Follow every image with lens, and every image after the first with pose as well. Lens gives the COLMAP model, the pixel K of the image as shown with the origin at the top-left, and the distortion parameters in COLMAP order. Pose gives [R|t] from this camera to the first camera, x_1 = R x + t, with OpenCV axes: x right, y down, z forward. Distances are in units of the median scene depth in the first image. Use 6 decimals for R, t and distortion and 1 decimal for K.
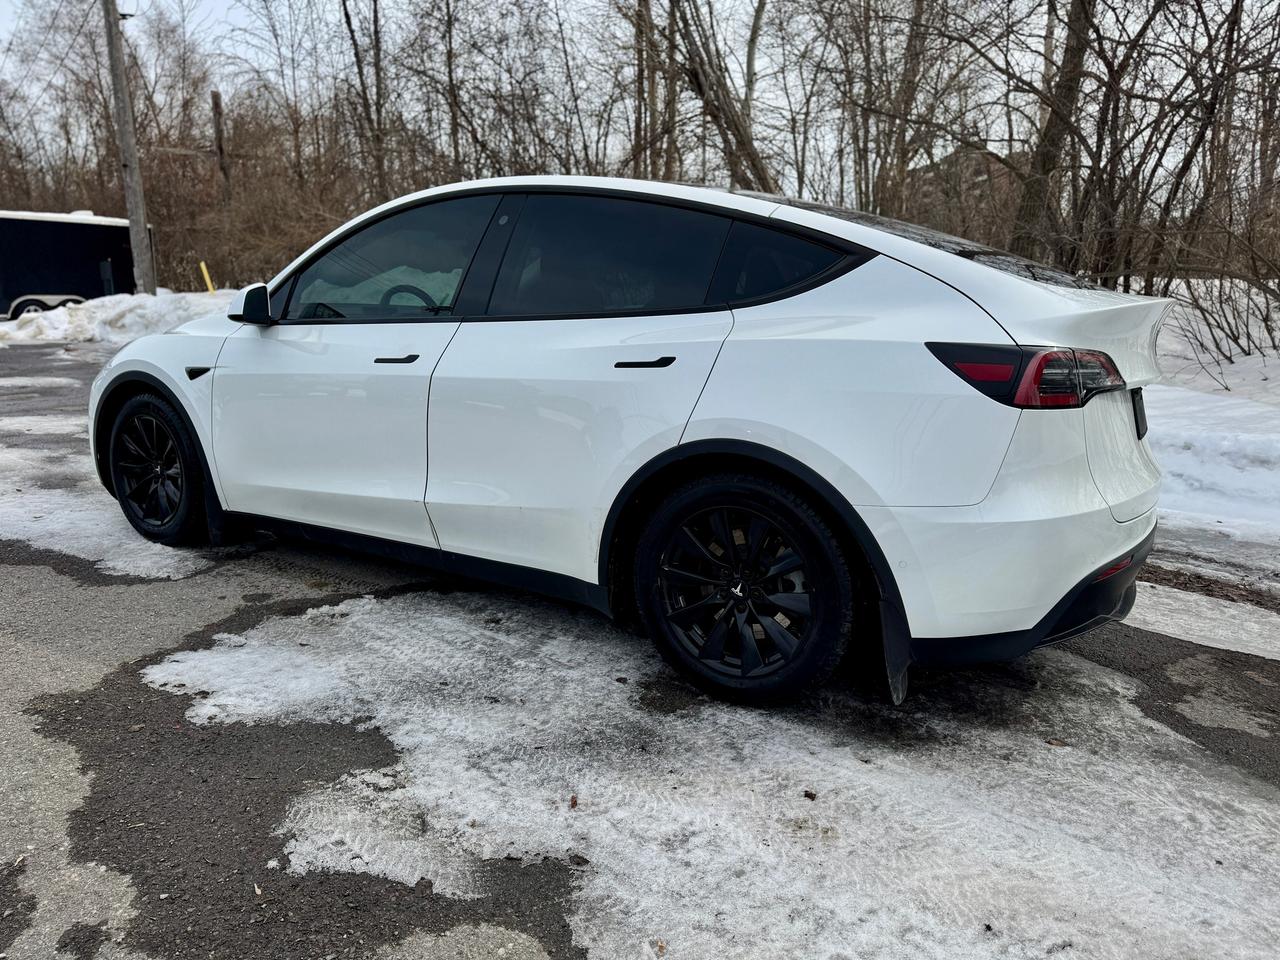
lens RADIAL K [[903.6, 0, 648.7], [0, 903.6, 472.3], [0, 0, 1]] dist [0.035617, -0.044696]
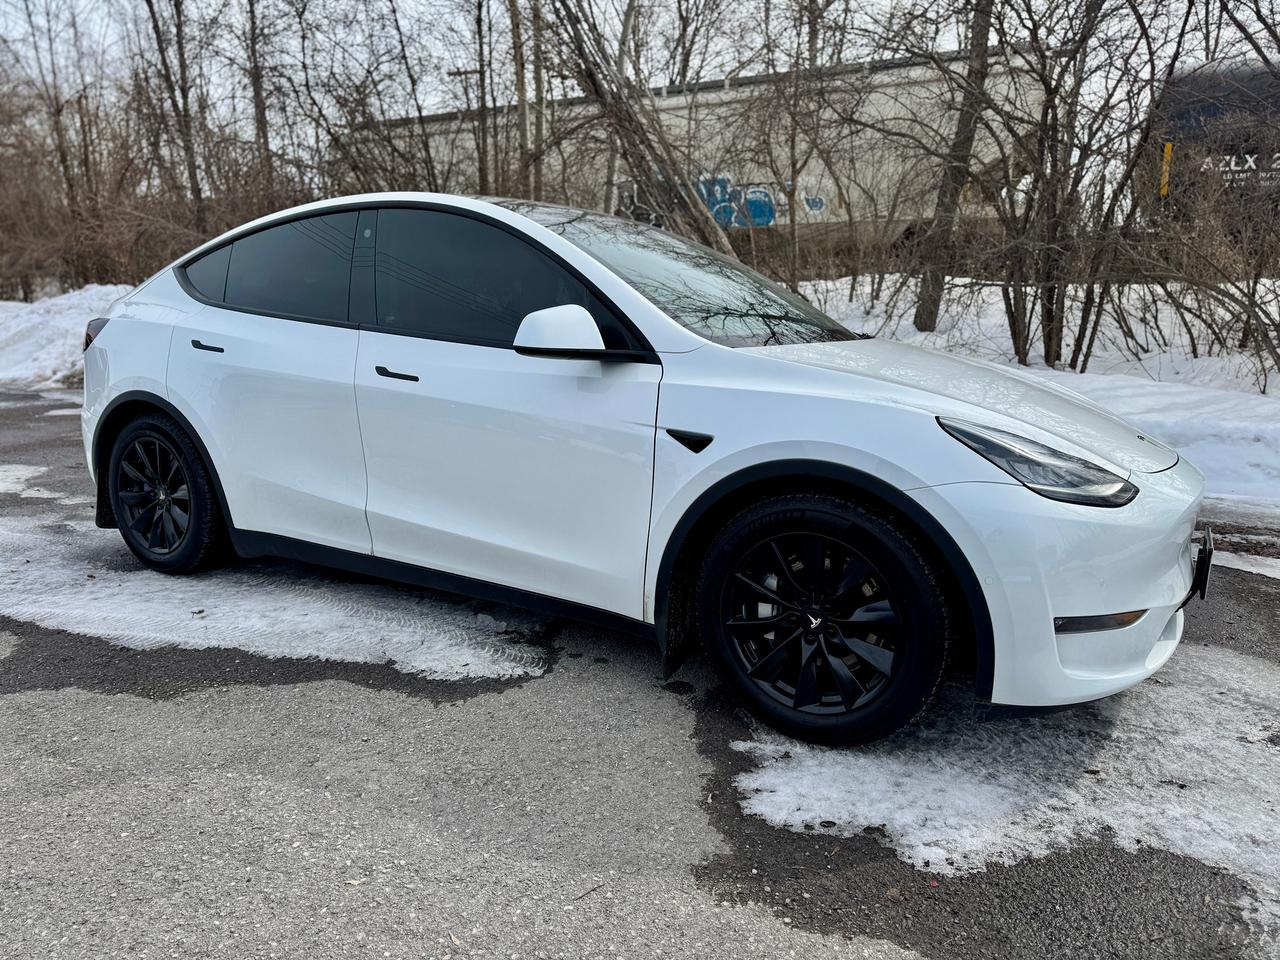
lens RADIAL K [[890.6, 0, 635.4], [0, 890.6, 487.3], [0, 0, 1]] dist [0.014901, -0.006993]
pose [[0.961119, -0.061632, 0.269168, -0.663807], [0.059298, 0.998099, 0.016800, -0.057465], [-0.269691, -0.000186, 0.962947, 0.240167]]
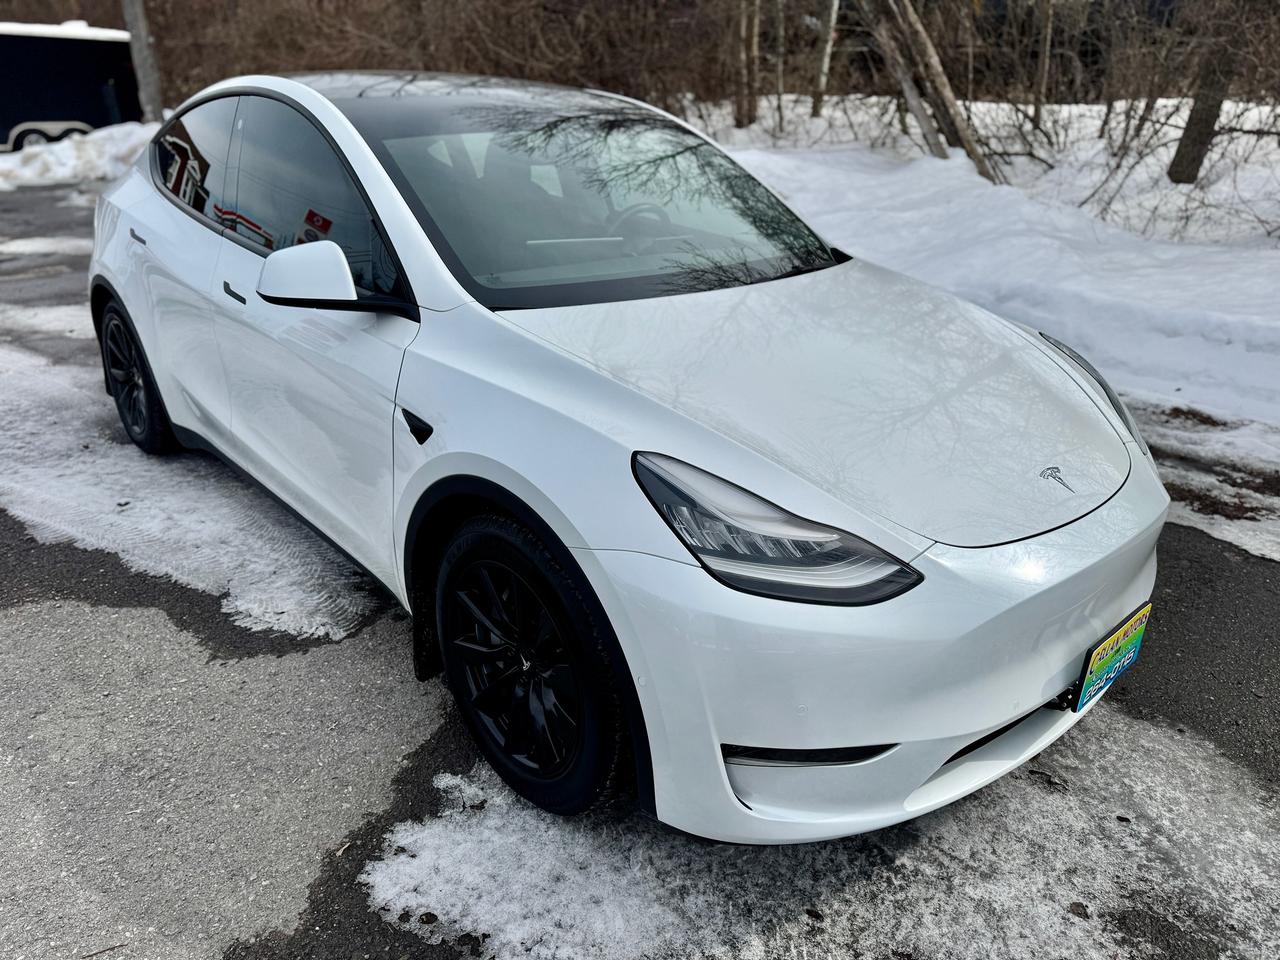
lens RADIAL K [[907.5, 0, 644.1], [0, 907.5, 478.4], [0, 0, 1]] dist [0.004705, -0.004433]
pose [[0.999769, 0.010144, -0.018938, -0.268732], [-0.006248, 0.980702, 0.195411, -0.164258], [0.020555, -0.195247, 0.980539, 0.318859]]
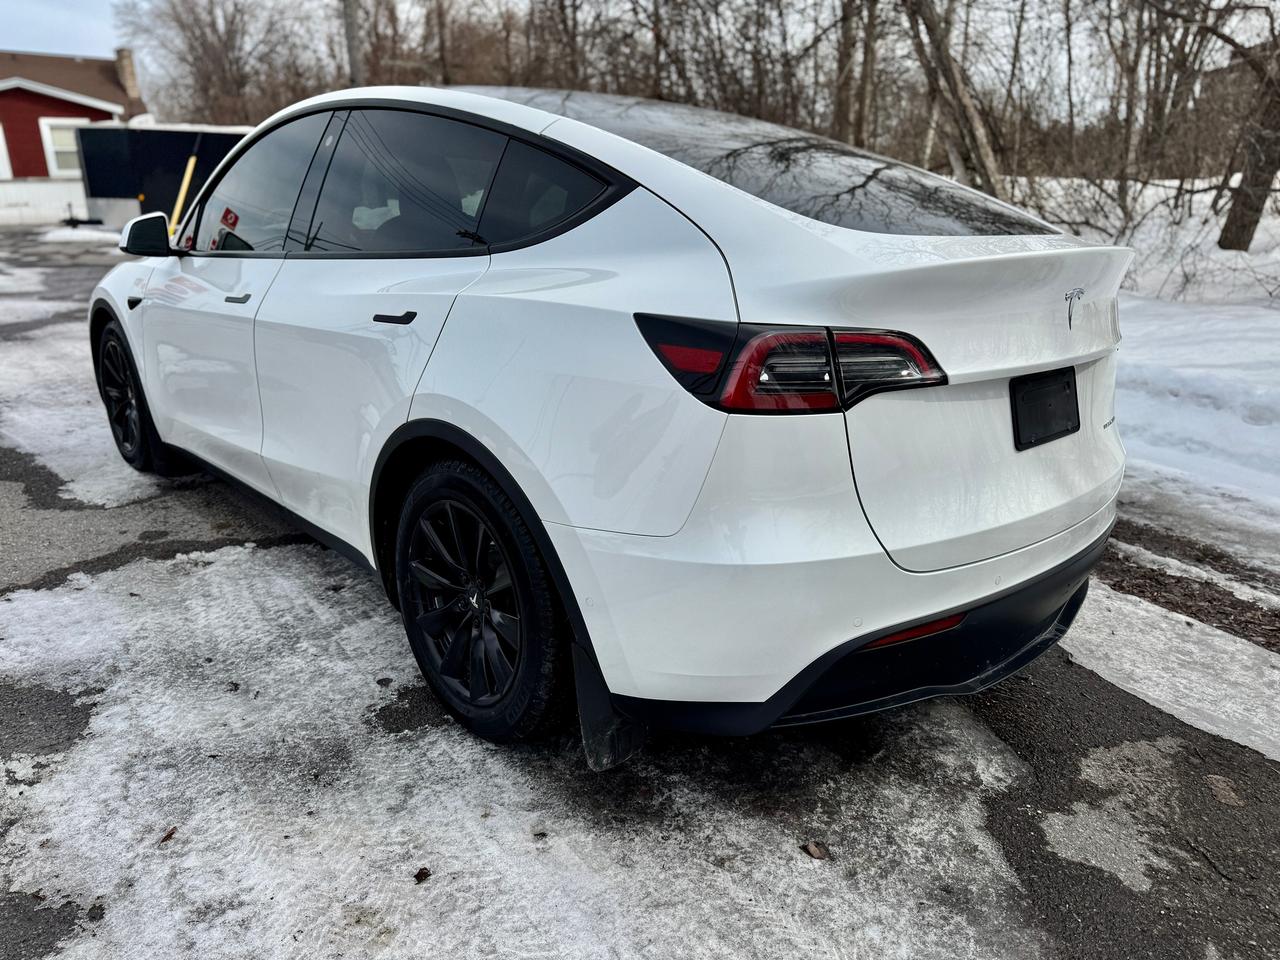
lens RADIAL K [[903.8, 0, 643.8], [0, 903.8, 488.4], [0, 0, 1]] dist [0.010512, -0.011518]
pose [[0.962869, 0.080324, -0.257744, 0.338793], [-0.050838, 0.991580, 0.119100, -0.059092], [0.265140, -0.101575, 0.958845, 0.189329]]
